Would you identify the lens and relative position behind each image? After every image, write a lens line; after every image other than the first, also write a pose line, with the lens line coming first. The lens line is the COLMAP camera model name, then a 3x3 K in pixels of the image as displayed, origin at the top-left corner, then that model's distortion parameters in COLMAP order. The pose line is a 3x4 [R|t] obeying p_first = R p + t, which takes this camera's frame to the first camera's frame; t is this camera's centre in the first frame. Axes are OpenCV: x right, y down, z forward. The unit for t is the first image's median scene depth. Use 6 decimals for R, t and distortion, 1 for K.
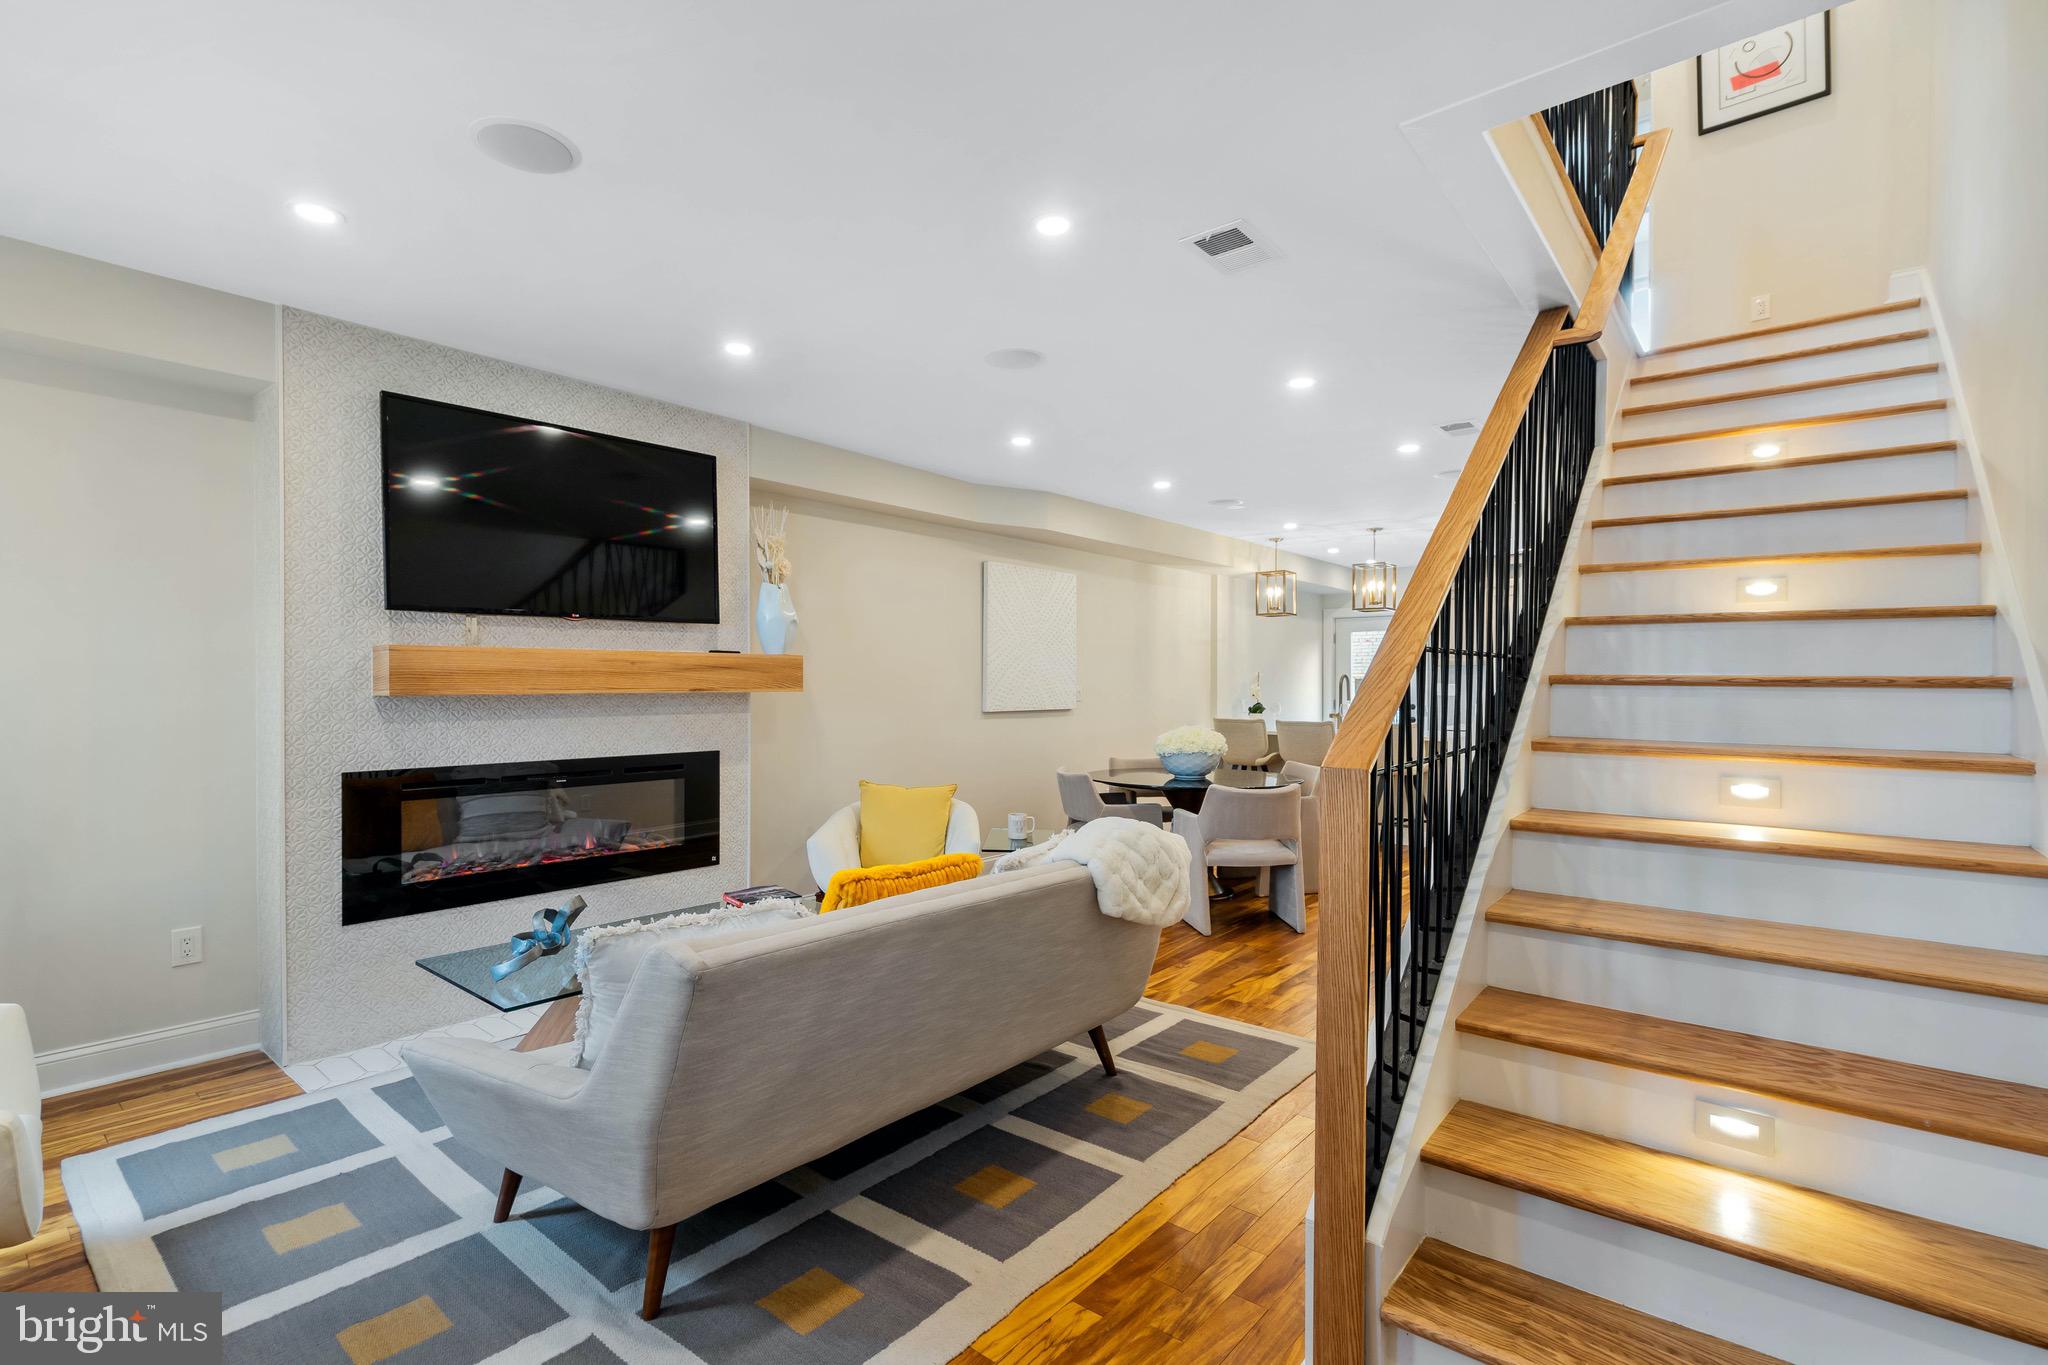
lens RADIAL K [[949.6, 0, 1021.2], [0, 949.6, 680.0], [0, 0, 1]] dist [-0.003728, 0.000613]
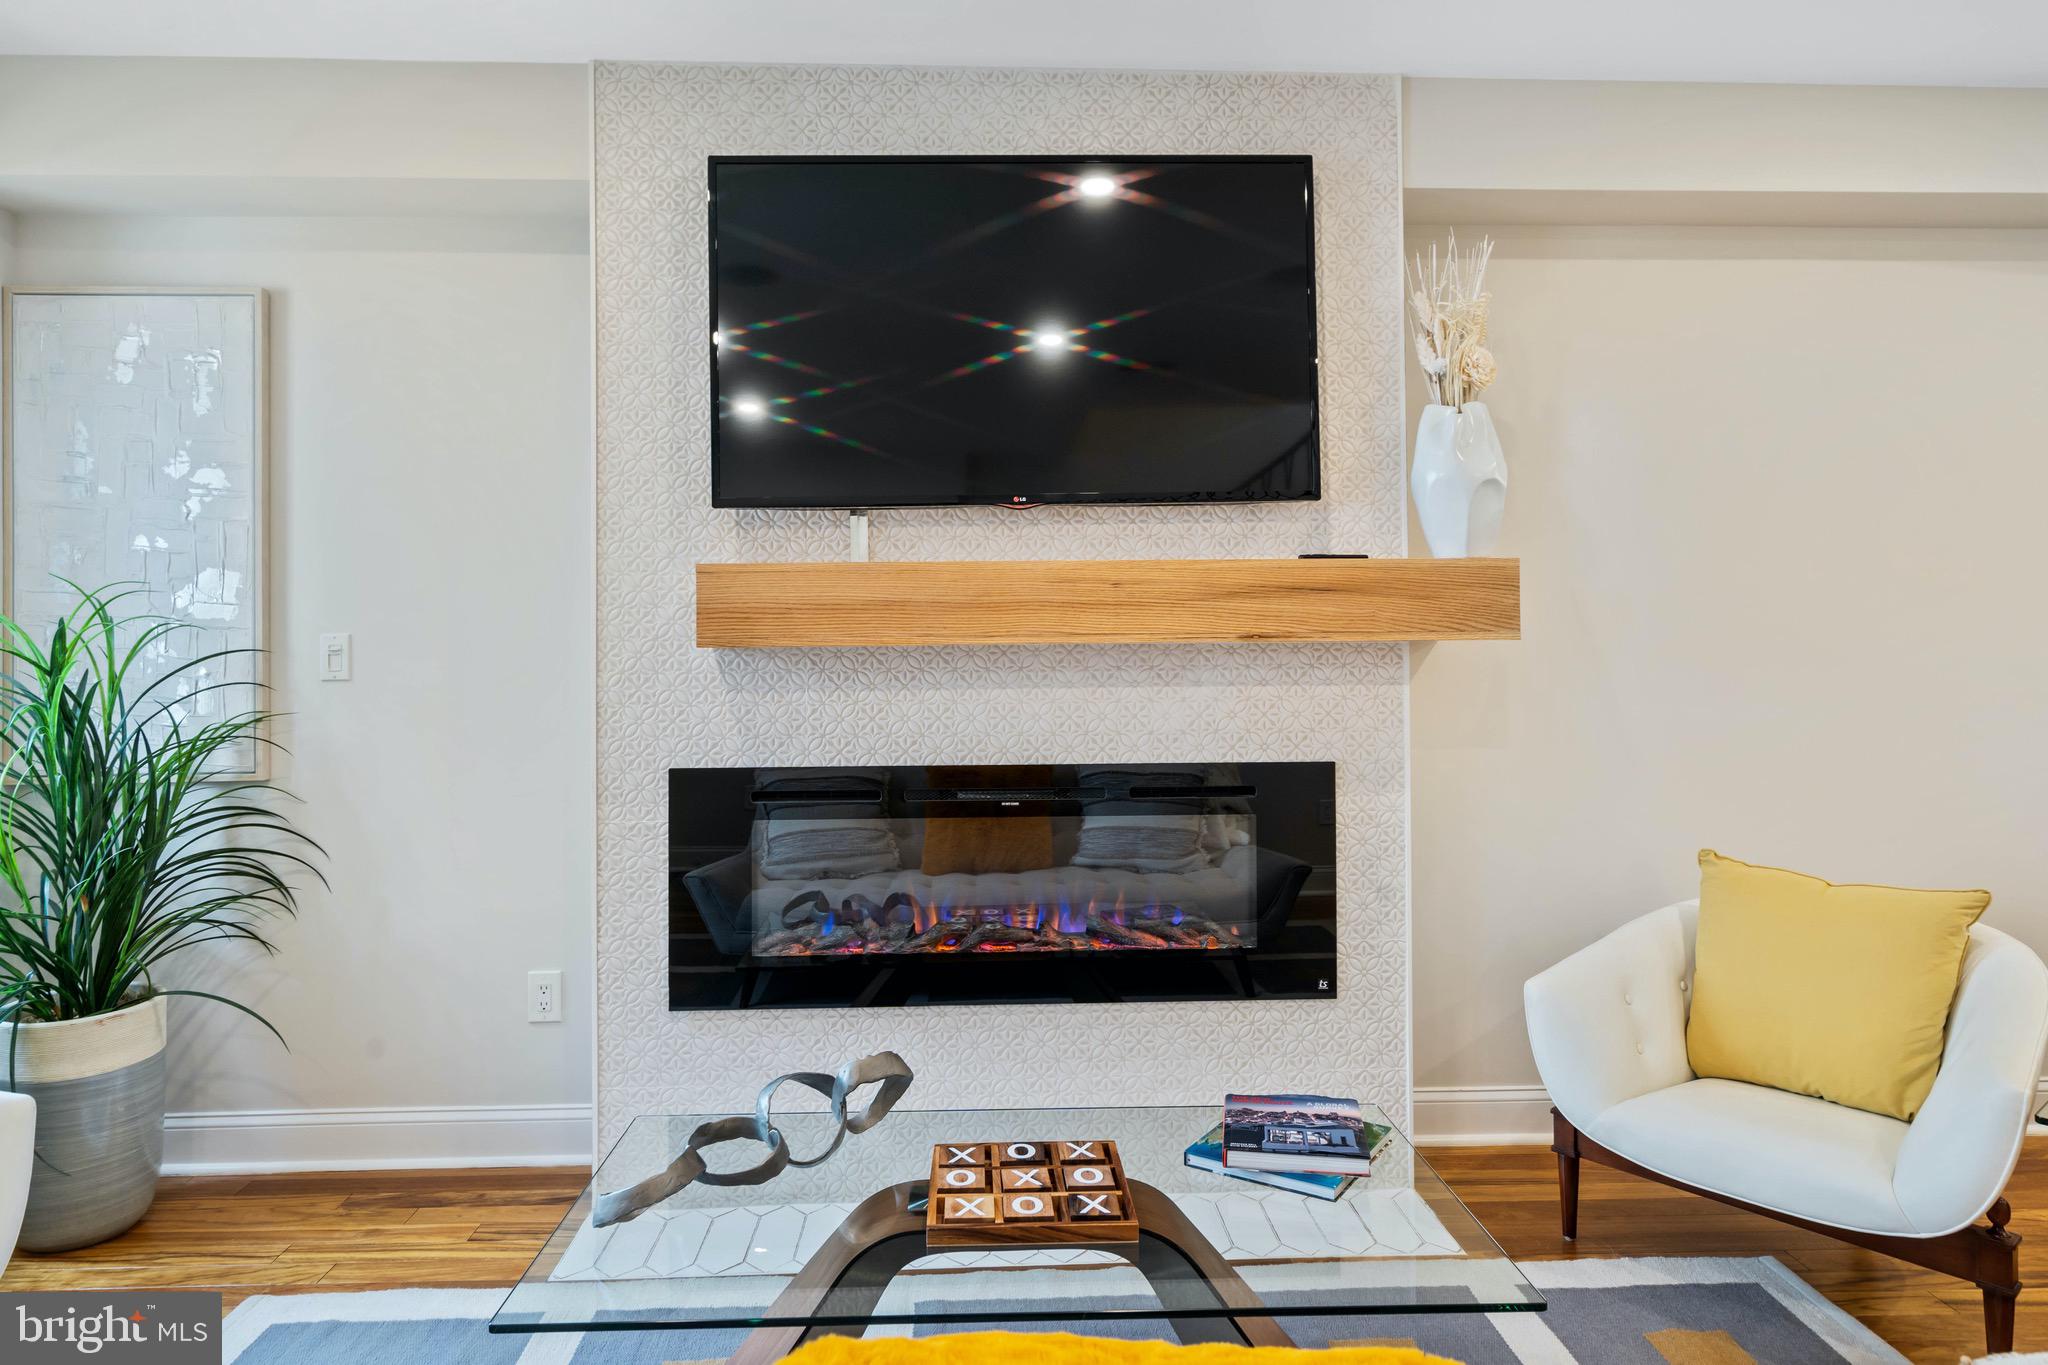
lens RADIAL K [[1251.6, 0, 1025.0], [0, 1251.6, 622.5], [0, 0, 1]] dist [0.006665, 0.001230]
pose [[0.668625, -0.015206, -0.743444, 0.054456], [0.010548, 0.999884, -0.010964, 0.008842], [0.743525, -0.000511, 0.668708, 0.472920]]
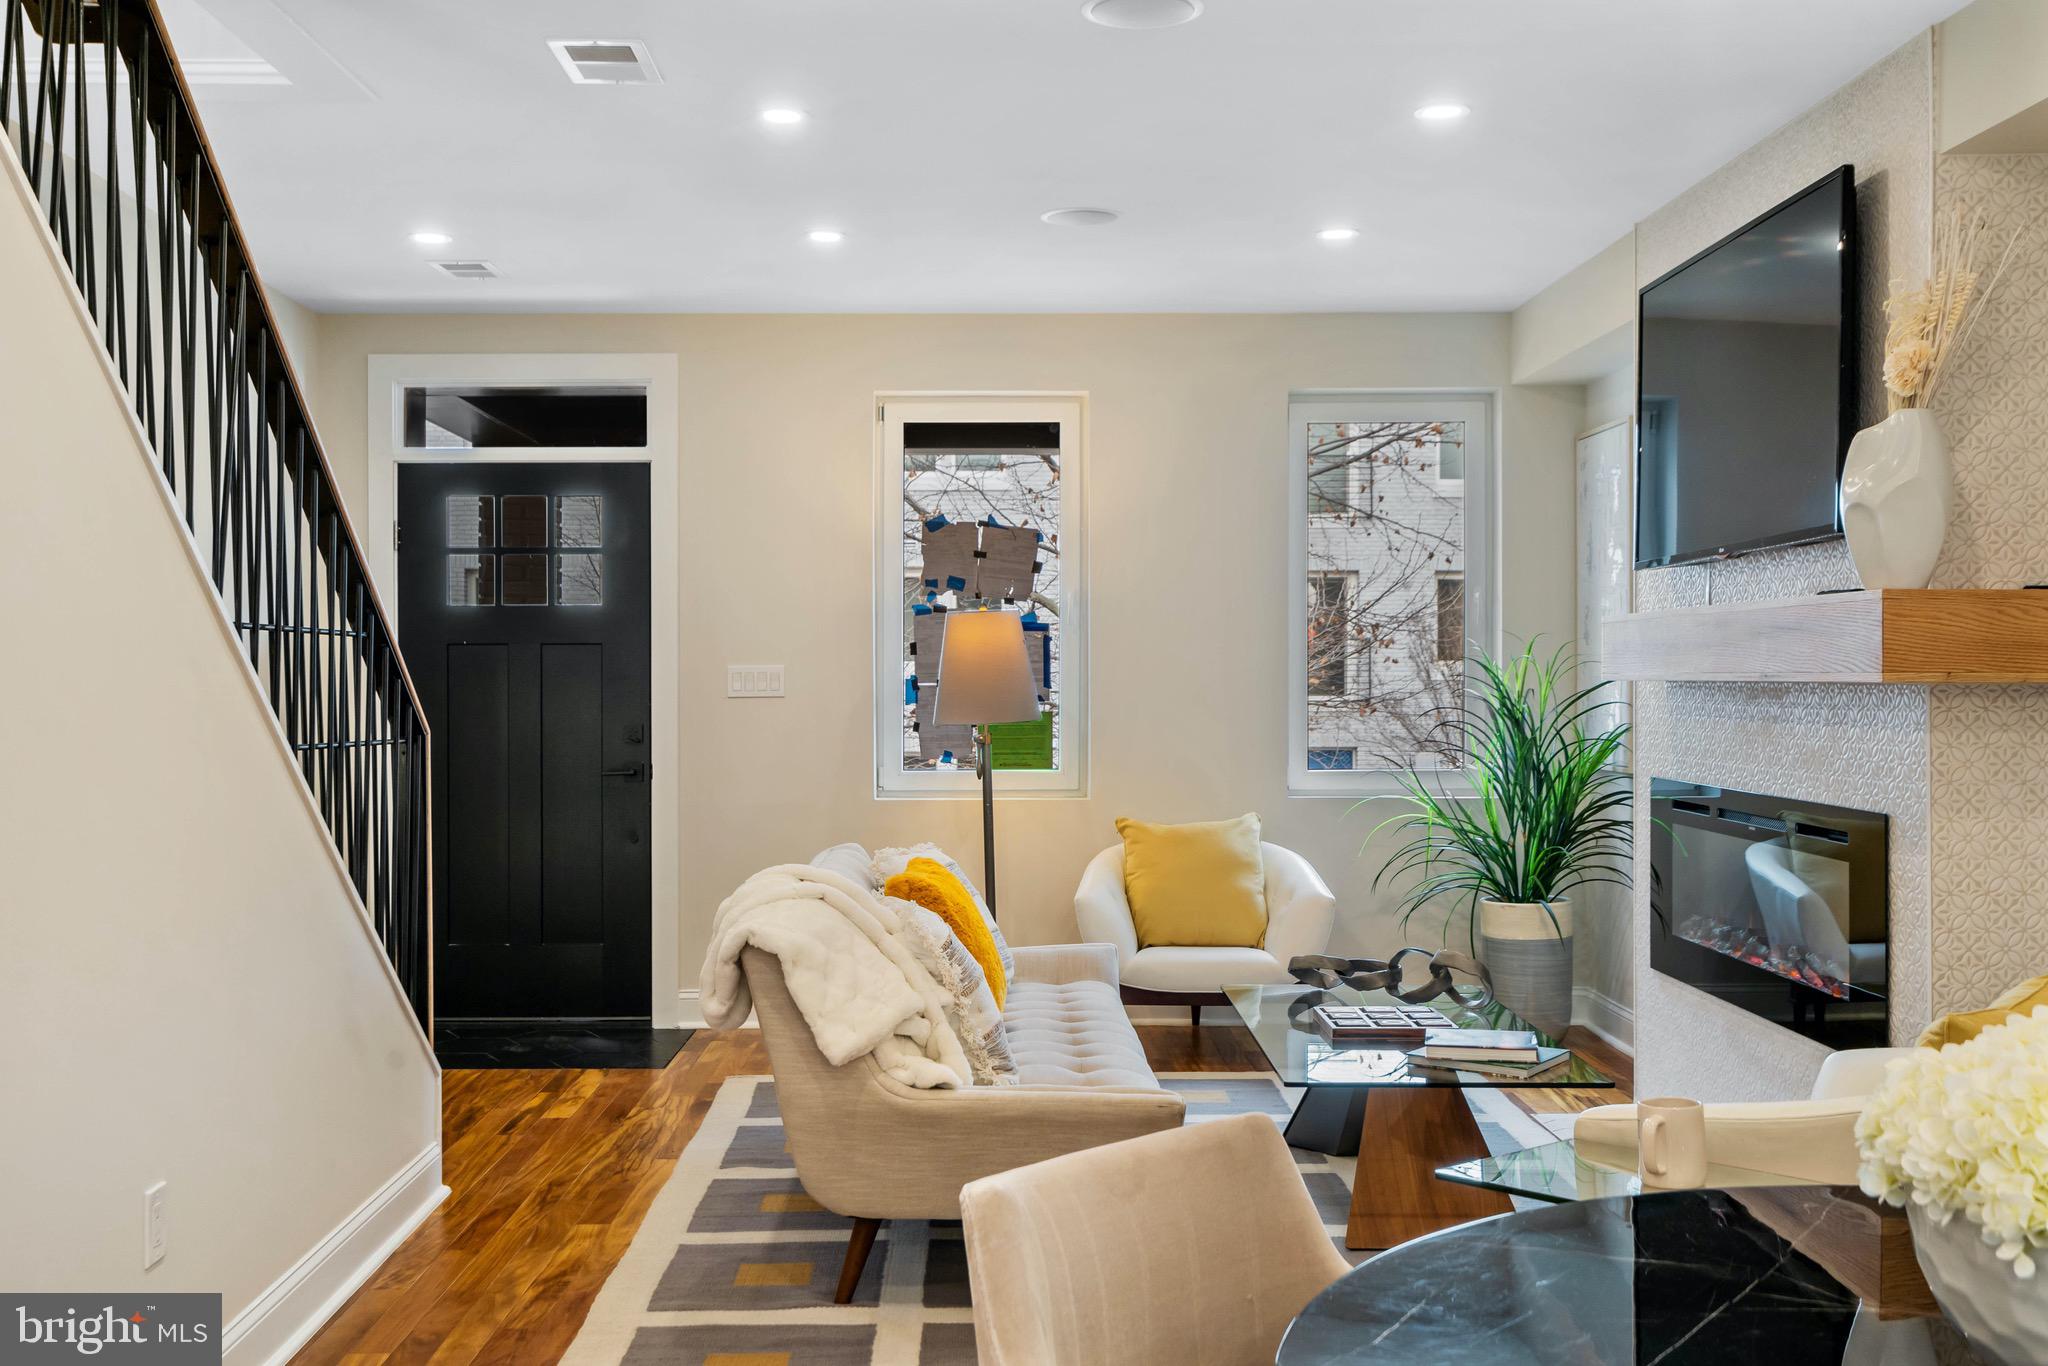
lens RADIAL K [[2010.5, 0, 1024.1], [0, 2010.5, 677.7], [0, 0, 1]] dist [0.008466, -0.011922]
pose [[-0.766873, -0.000660, -0.641798, 0.593002], [-0.002383, 0.999996, 0.001818, 0.011951], [0.641794, 0.002924, -0.766871, 1.505144]]
